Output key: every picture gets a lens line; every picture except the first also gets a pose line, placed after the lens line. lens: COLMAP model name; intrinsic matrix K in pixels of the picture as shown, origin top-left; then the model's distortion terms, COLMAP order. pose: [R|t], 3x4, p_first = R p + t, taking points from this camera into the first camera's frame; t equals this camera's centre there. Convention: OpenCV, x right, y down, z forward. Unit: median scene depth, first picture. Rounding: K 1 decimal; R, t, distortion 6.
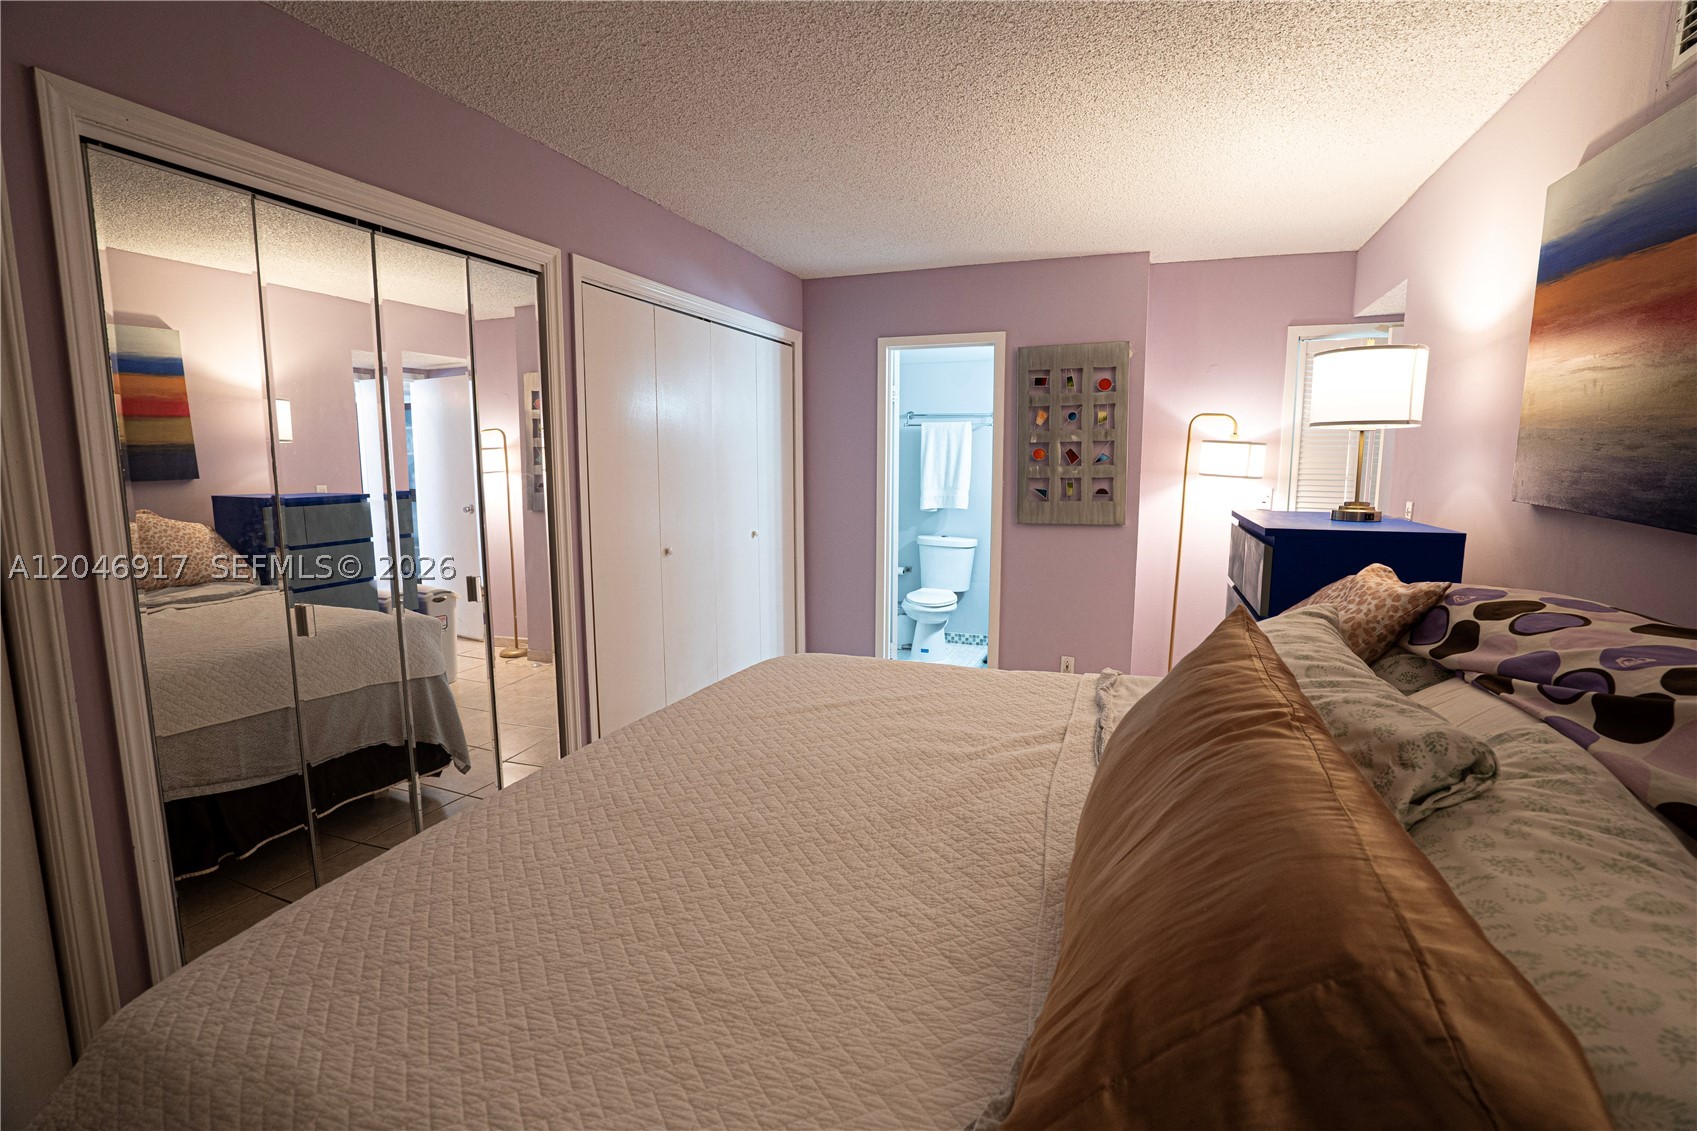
lens RADIAL K [[785.6, 0, 846.0], [0, 785.6, 566.5], [0, 0, 1]] dist [-0.063122, 0.025474]
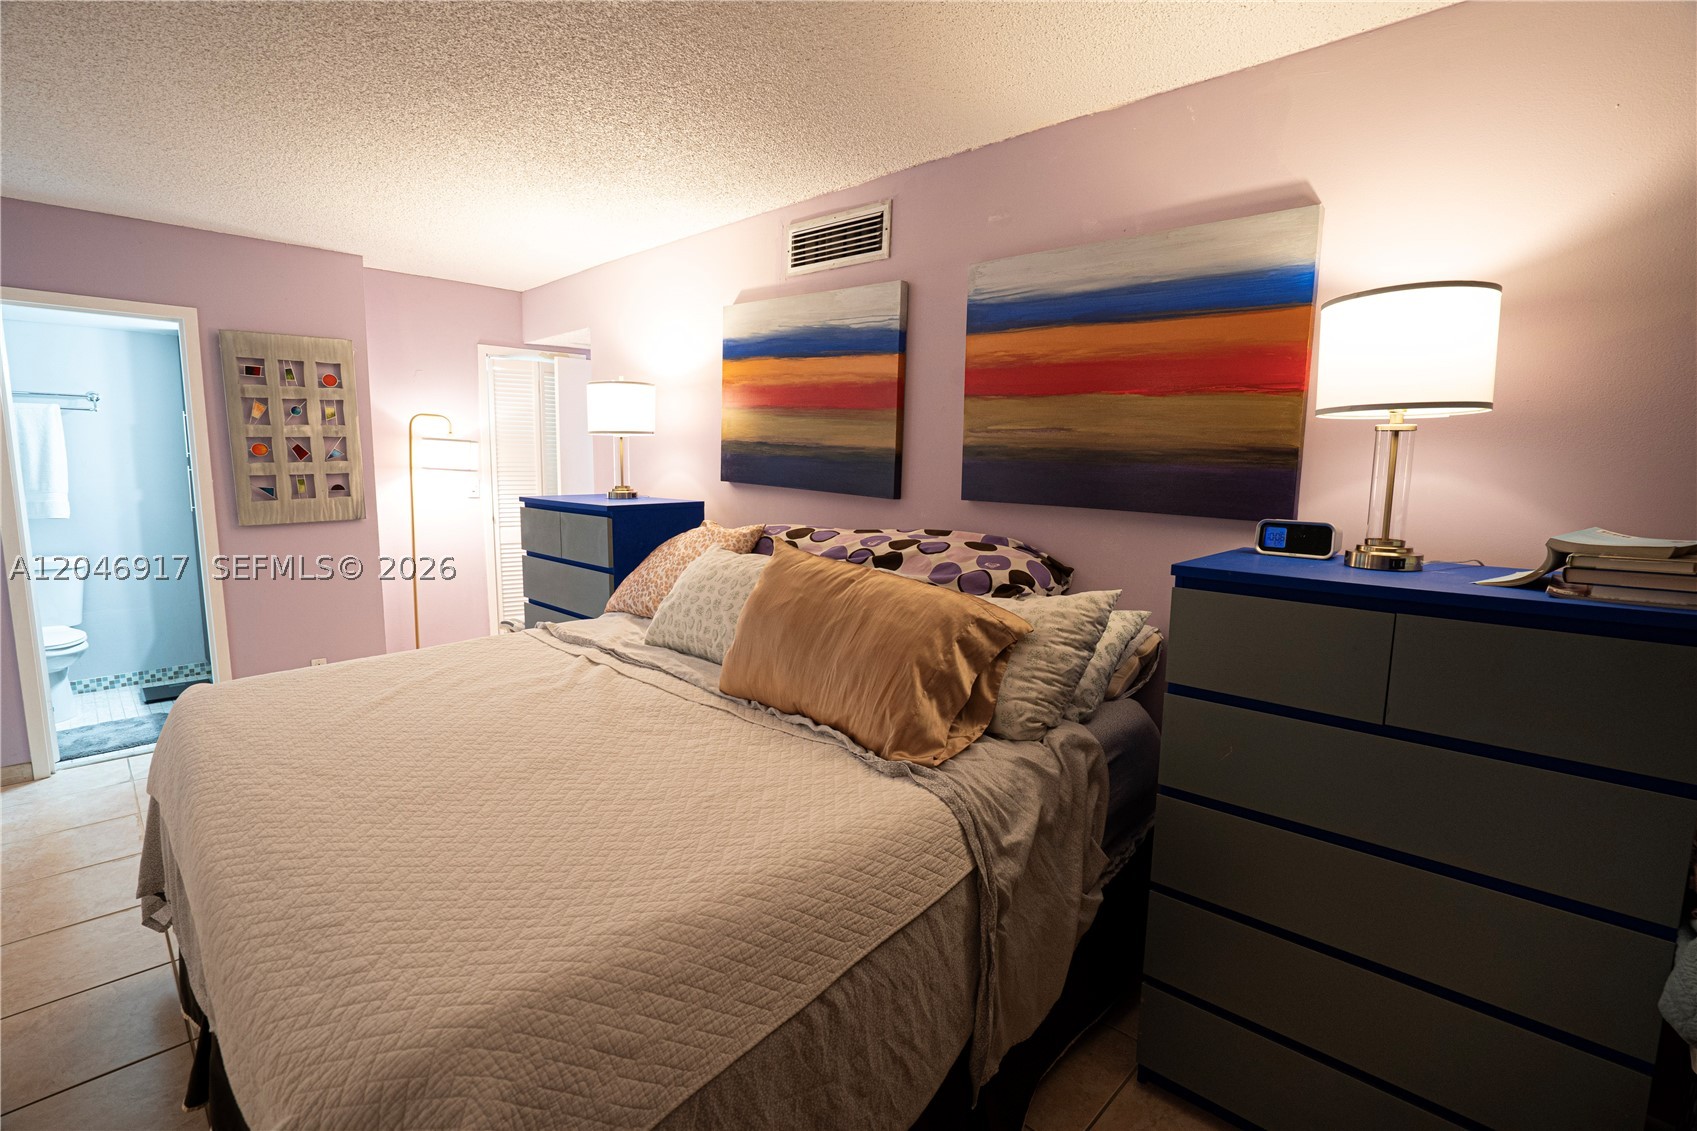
lens RADIAL K [[785.6, 0, 846.0], [0, 785.6, 566.5], [0, 0, 1]] dist [-0.063122, 0.025474]
pose [[0.393333, -0.120518, 0.911463, -0.325664], [0.111744, 0.990288, 0.082719, -0.004516], [-0.912580, 0.069314, 0.402980, 0.015207]]
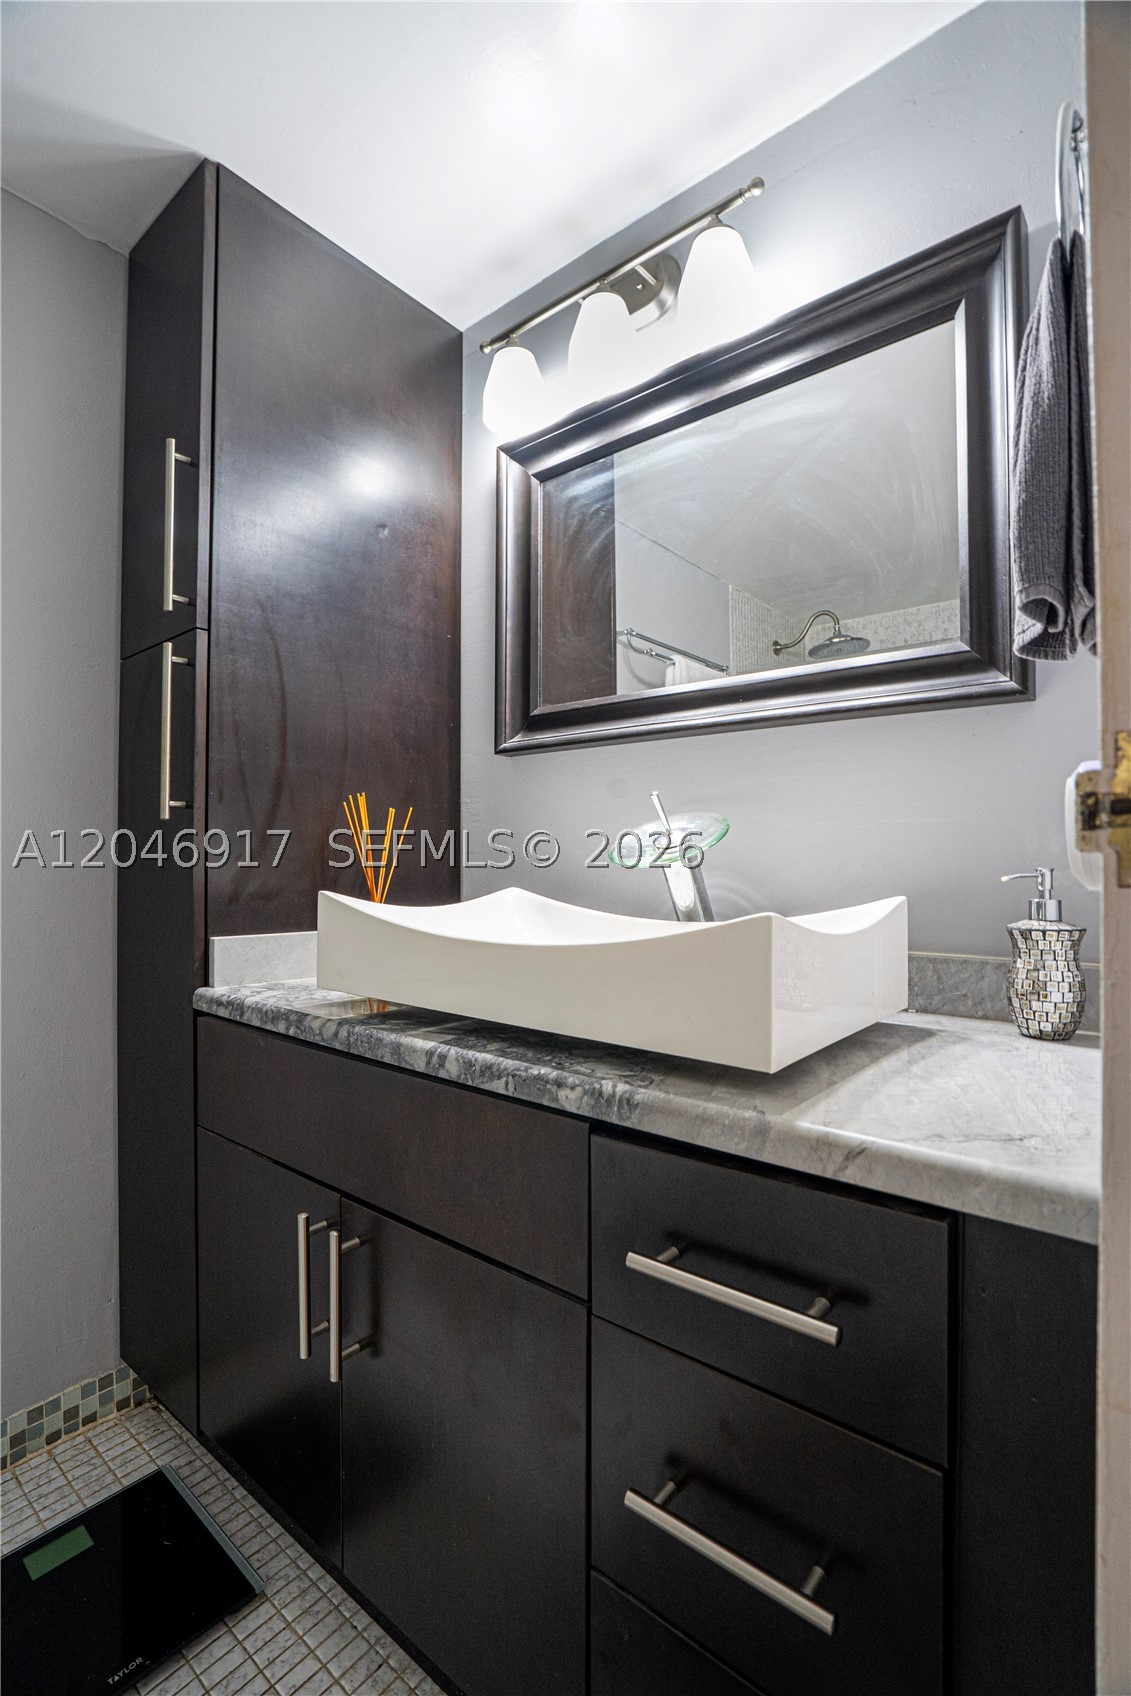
lens RADIAL K [[784.7, 0, 535.4], [0, 784.7, 850.8], [0, 0, 1]] dist [-0.064574, 0.031905]
pose [[0.364295, 0.003950, 0.931275, 0.113580], [0.129649, 0.990038, -0.054915, -0.055582], [-0.922215, 0.140744, 0.360154, 1.130063]]
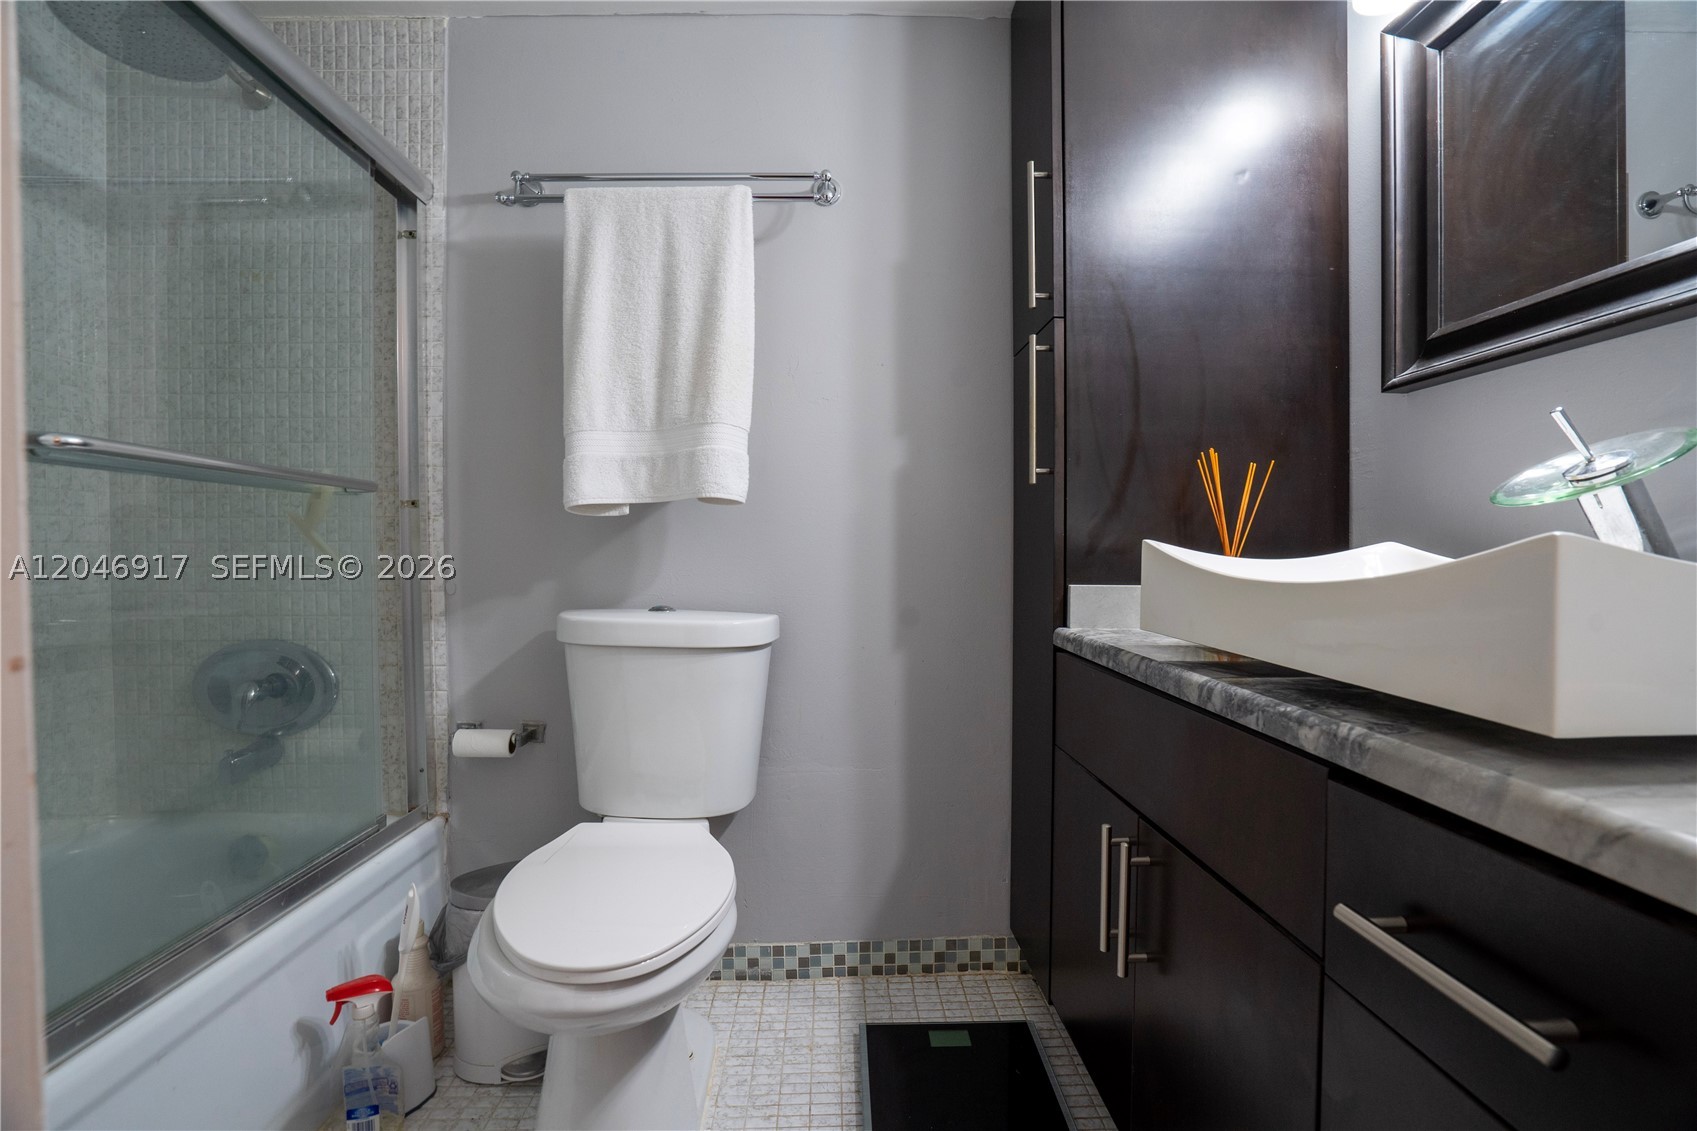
lens RADIAL K [[785.6, 0, 846.0], [0, 785.6, 566.5], [0, 0, 1]] dist [-0.063122, 0.025474]
pose [[0.937861, -0.013939, 0.346732, 0.134488], [0.054608, 0.992672, -0.107801, -0.030473], [-0.342688, 0.120037, 0.931749, 1.065449]]
